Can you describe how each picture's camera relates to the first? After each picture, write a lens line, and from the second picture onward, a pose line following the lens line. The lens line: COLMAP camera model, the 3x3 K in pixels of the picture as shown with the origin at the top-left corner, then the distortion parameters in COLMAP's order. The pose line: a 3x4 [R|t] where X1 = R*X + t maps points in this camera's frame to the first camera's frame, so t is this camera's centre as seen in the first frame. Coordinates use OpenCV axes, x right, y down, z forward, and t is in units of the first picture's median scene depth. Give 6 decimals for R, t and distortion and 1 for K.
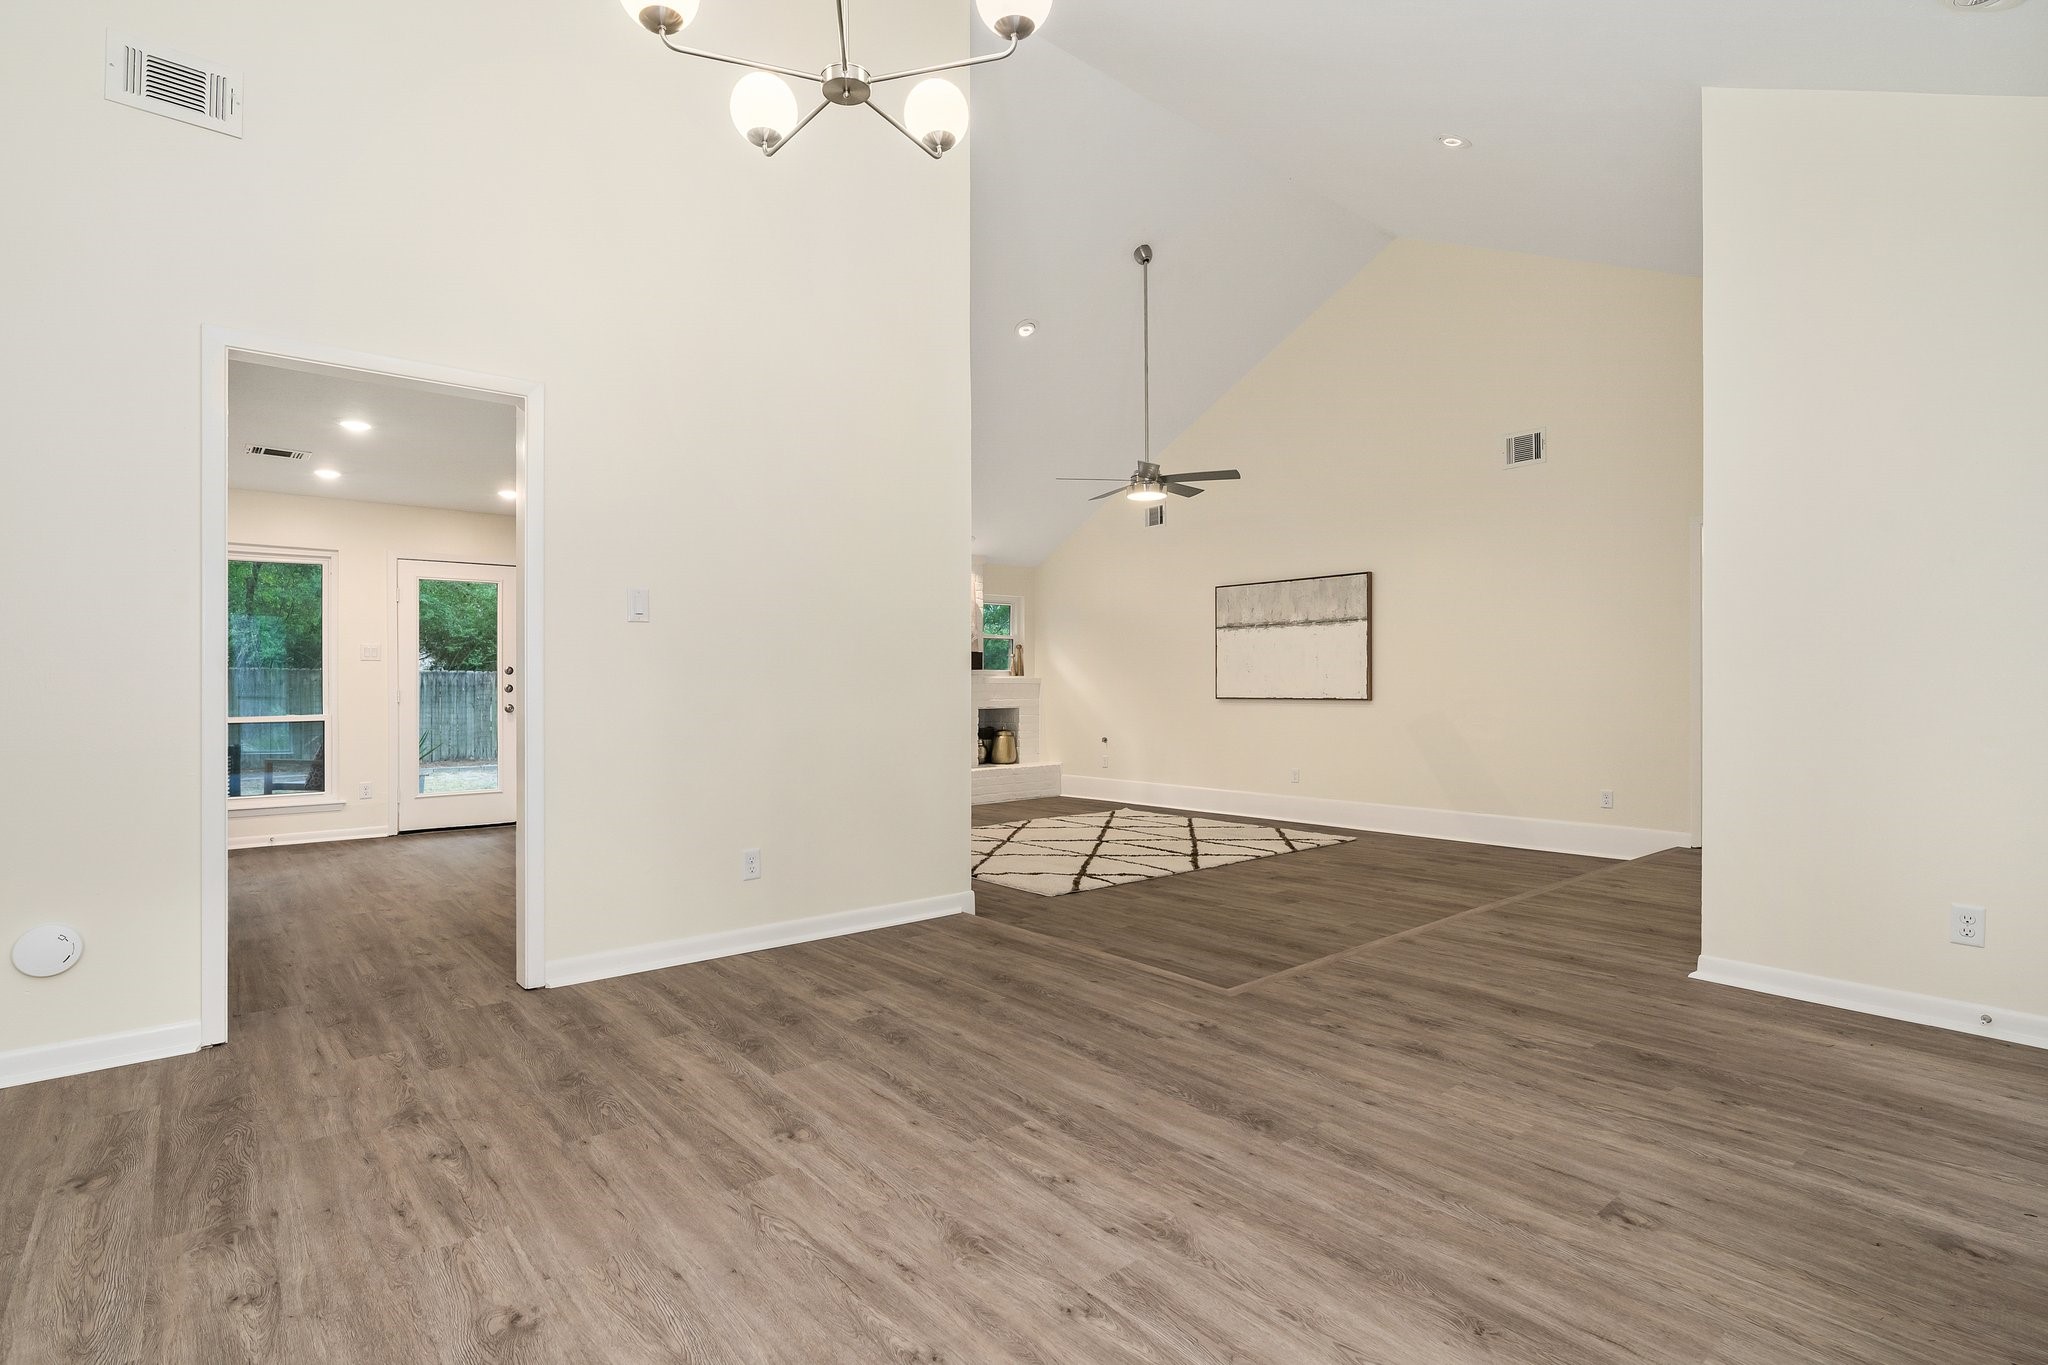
lens RADIAL K [[999.3, 0, 1011.2], [0, 999.3, 694.7], [0, 0, 1]] dist [-0.003875, 0.000898]
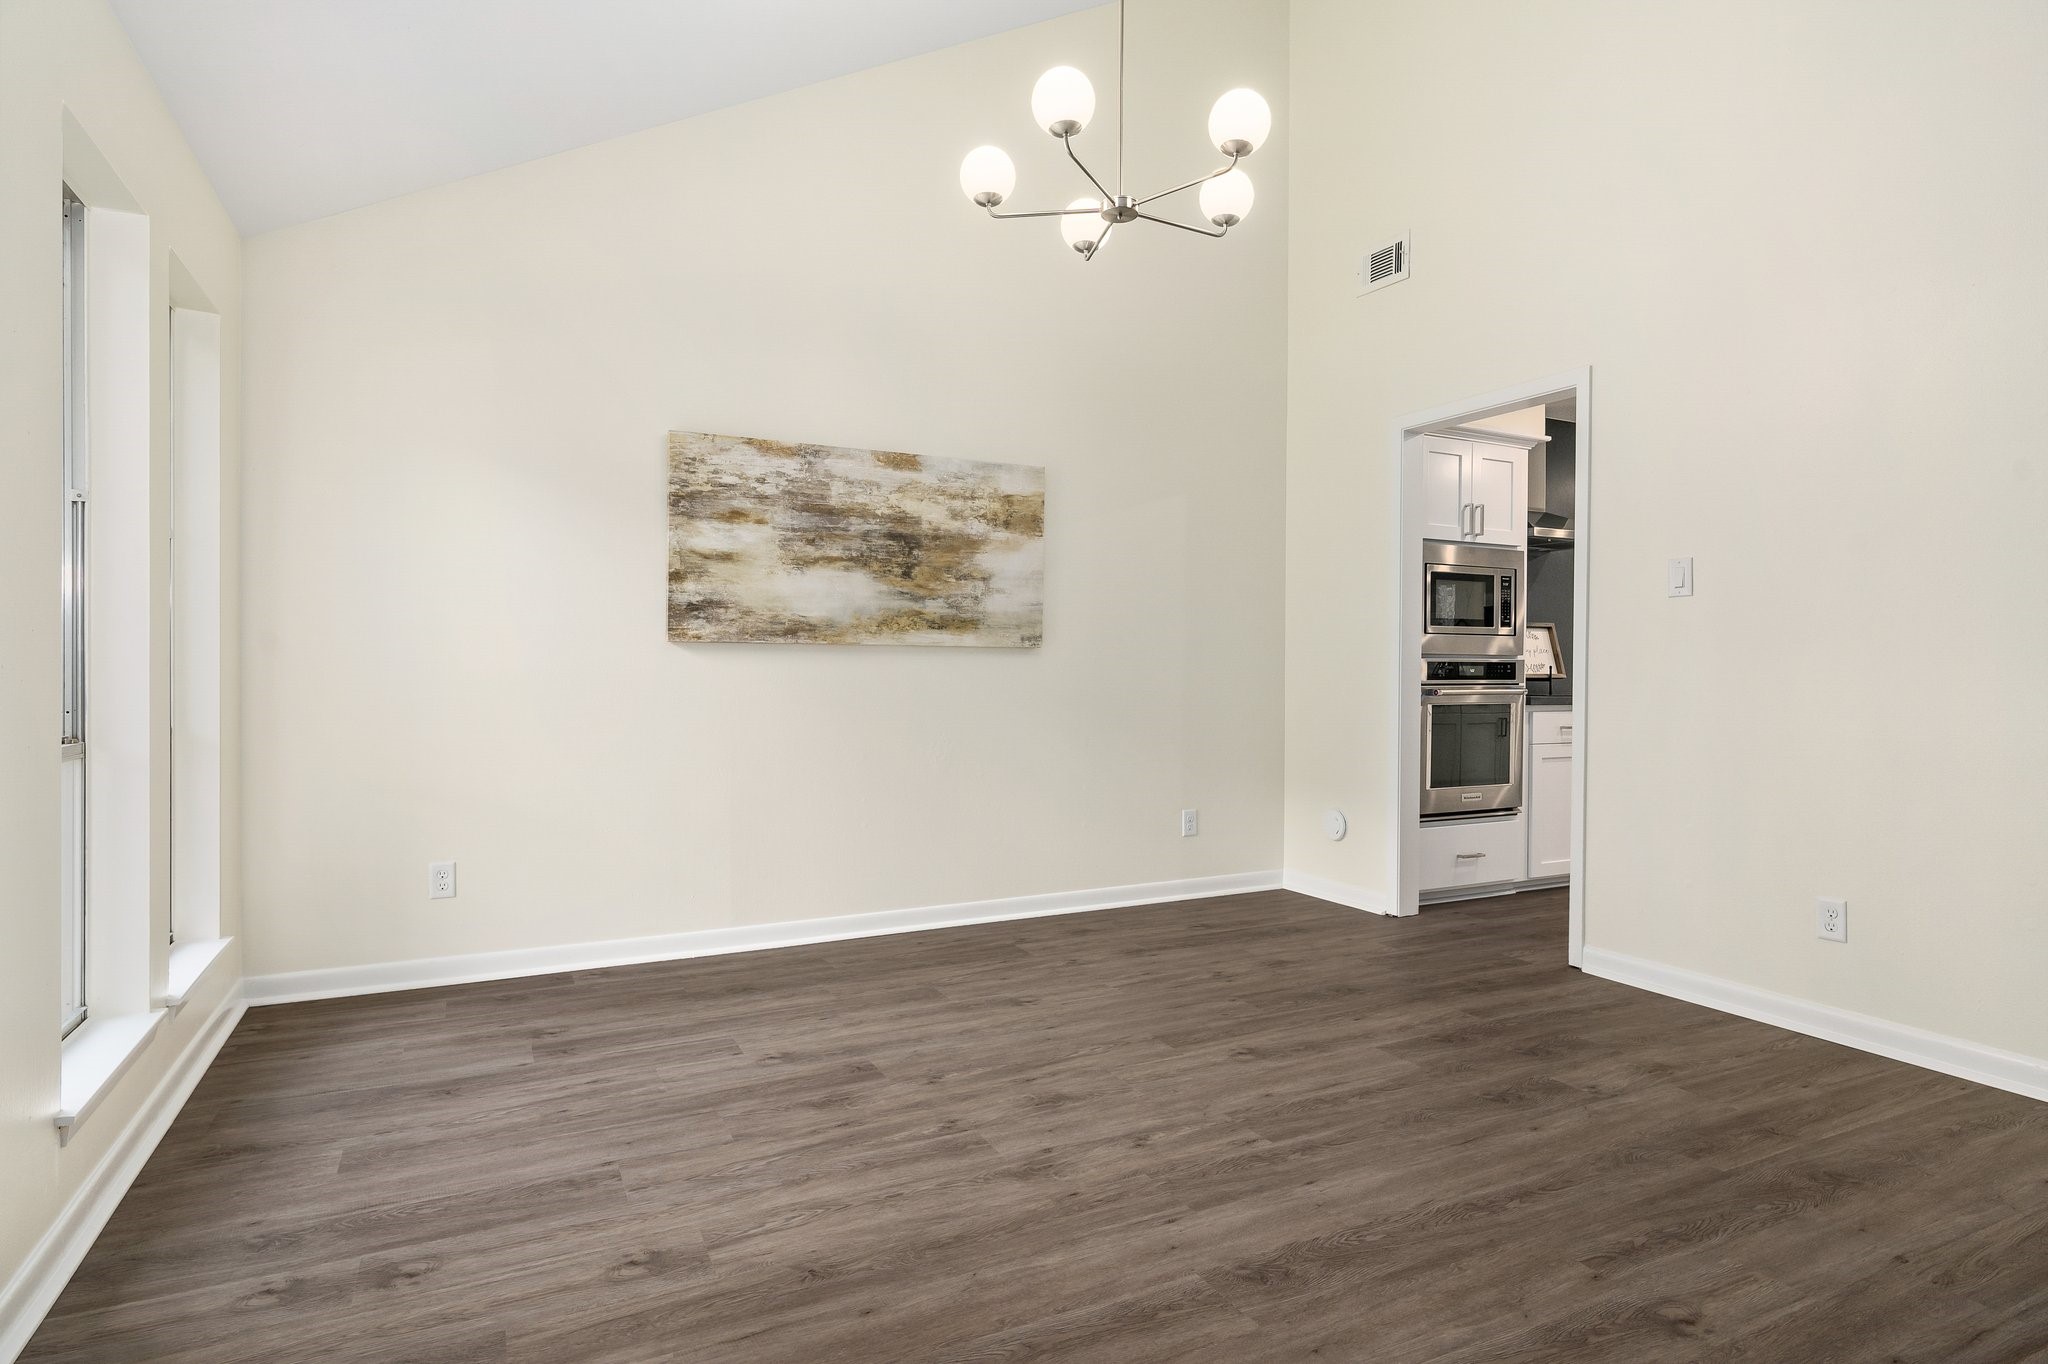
lens RADIAL K [[1103.8, 0, 1017.2], [0, 1103.8, 678.5], [0, 0, 1]] dist [0.004880, -0.000770]
pose [[-0.234651, 0.013708, -0.971983, 1.063979], [-0.009616, 0.999819, 0.016422, -0.018140], [0.972032, 0.013200, -0.234477, 1.006313]]
